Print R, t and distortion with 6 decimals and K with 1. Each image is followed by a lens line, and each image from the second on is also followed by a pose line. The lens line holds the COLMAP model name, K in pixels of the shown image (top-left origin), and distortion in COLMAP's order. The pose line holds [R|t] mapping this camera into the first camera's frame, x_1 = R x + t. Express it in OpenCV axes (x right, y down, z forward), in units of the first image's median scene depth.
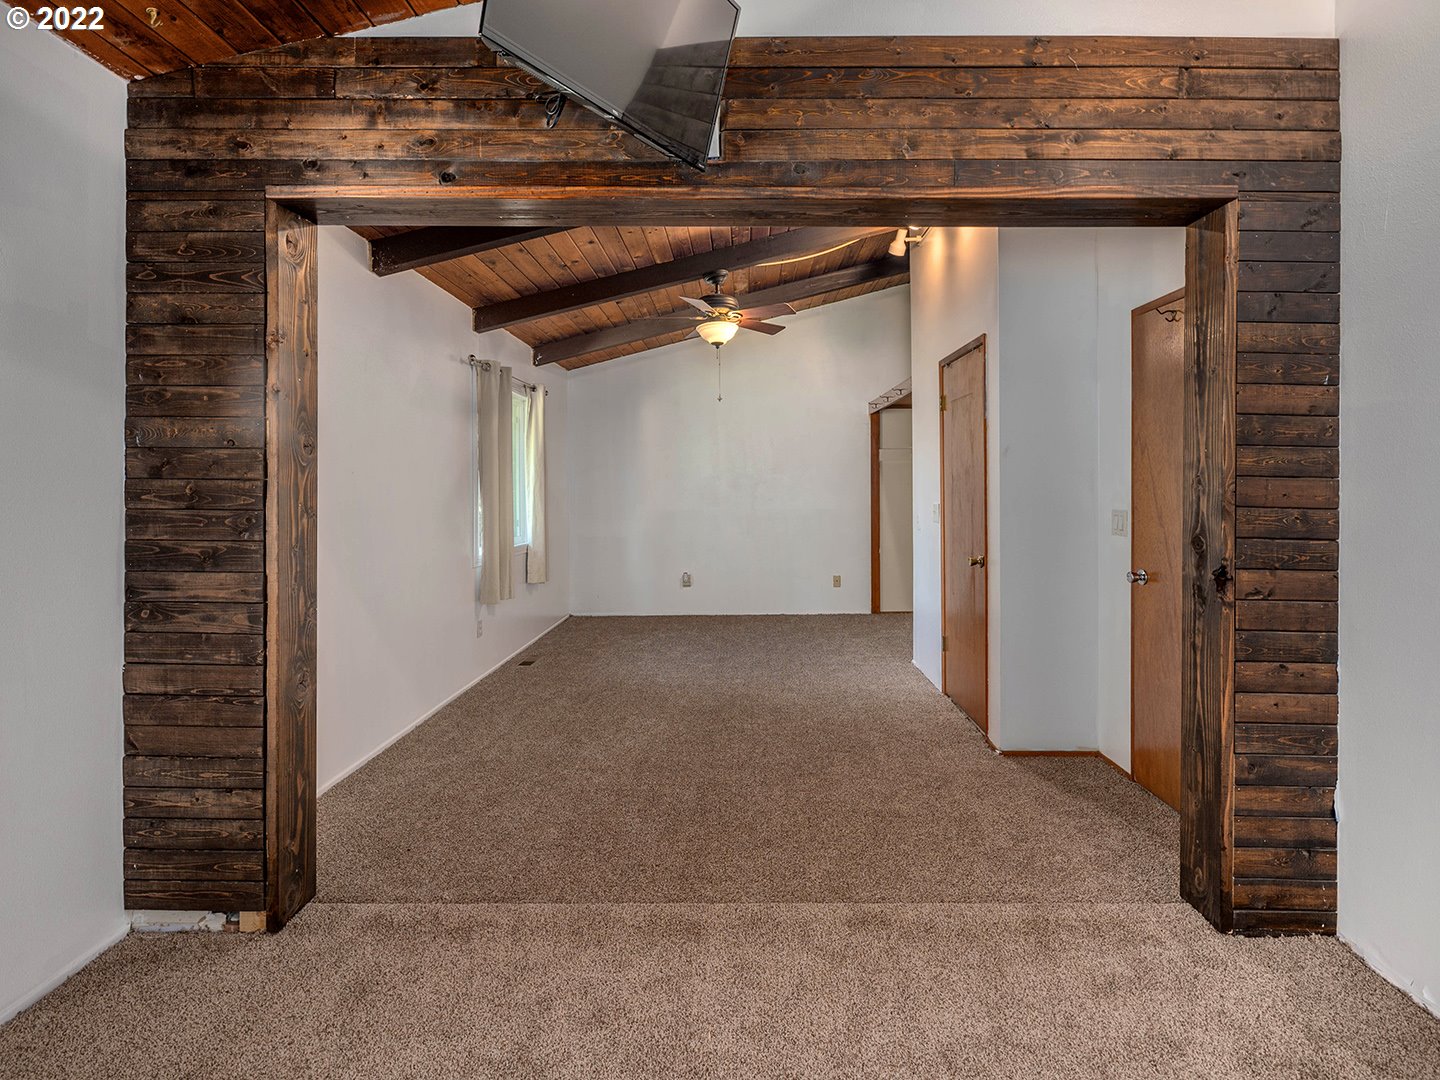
lens RADIAL K [[627.6, 0, 722.9], [0, 627.6, 528.3], [0, 0, 1]] dist [-0.000258, 0.000113]
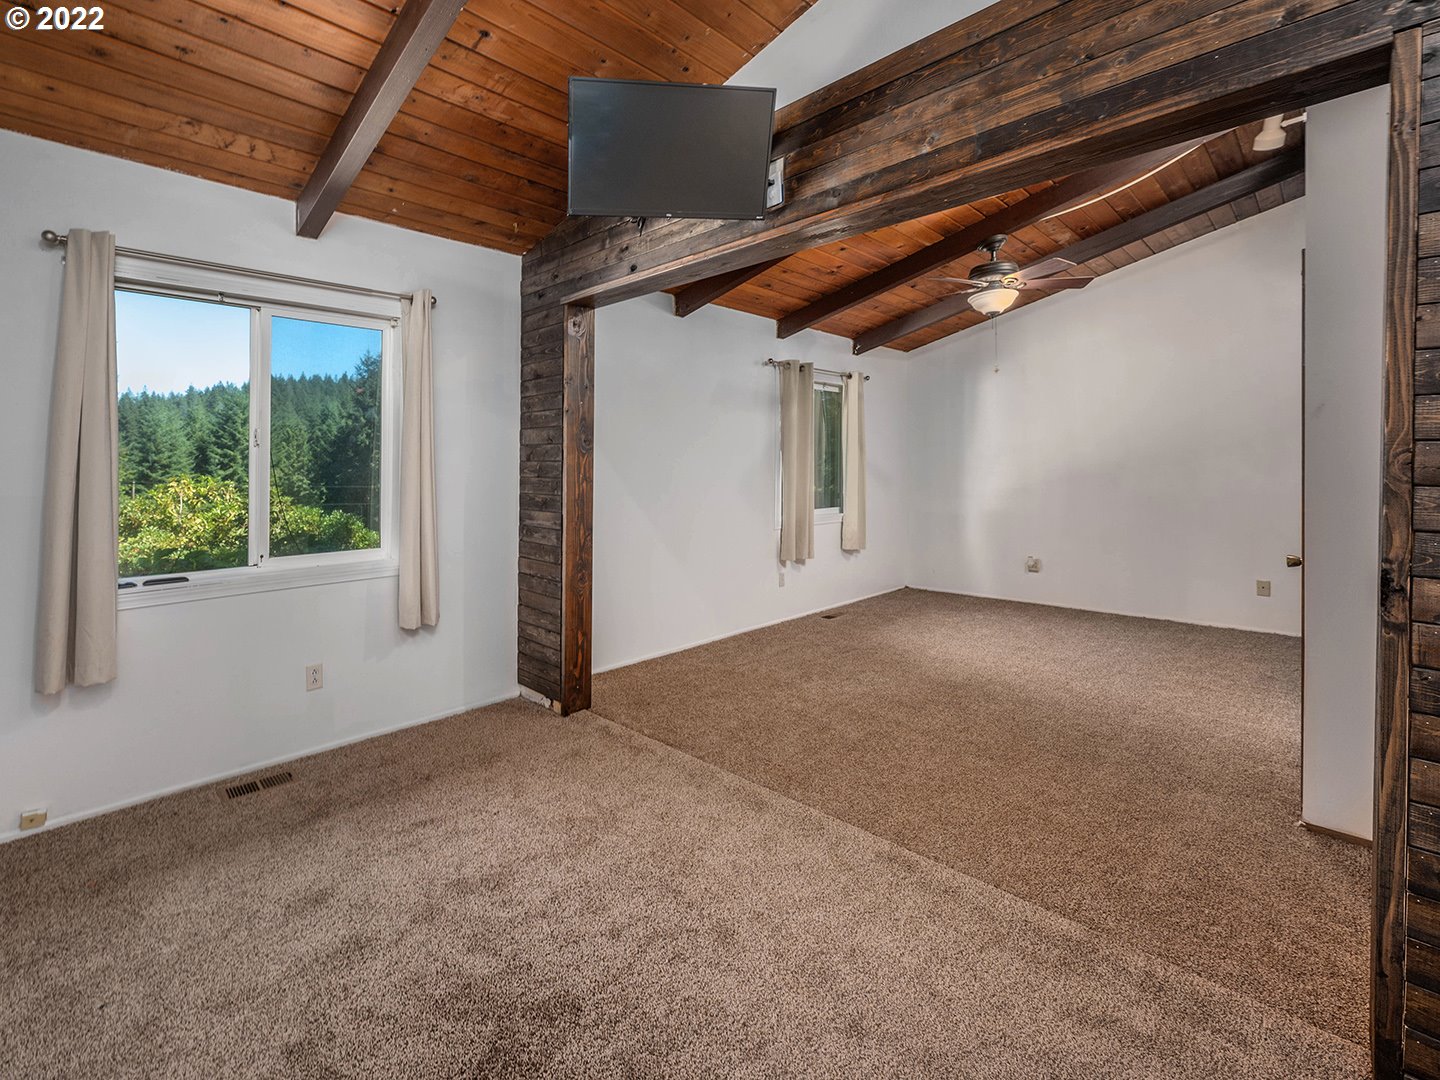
lens RADIAL K [[663.9, 0, 710.4], [0, 663.9, 522.4], [0, 0, 1]] dist [-0.000932, 0.000223]
pose [[0.717143, 0.054059, -0.694826, 0.843308], [-0.039153, 0.998538, 0.037278, 0.009029], [0.695826, 0.000471, 0.718211, -0.060687]]
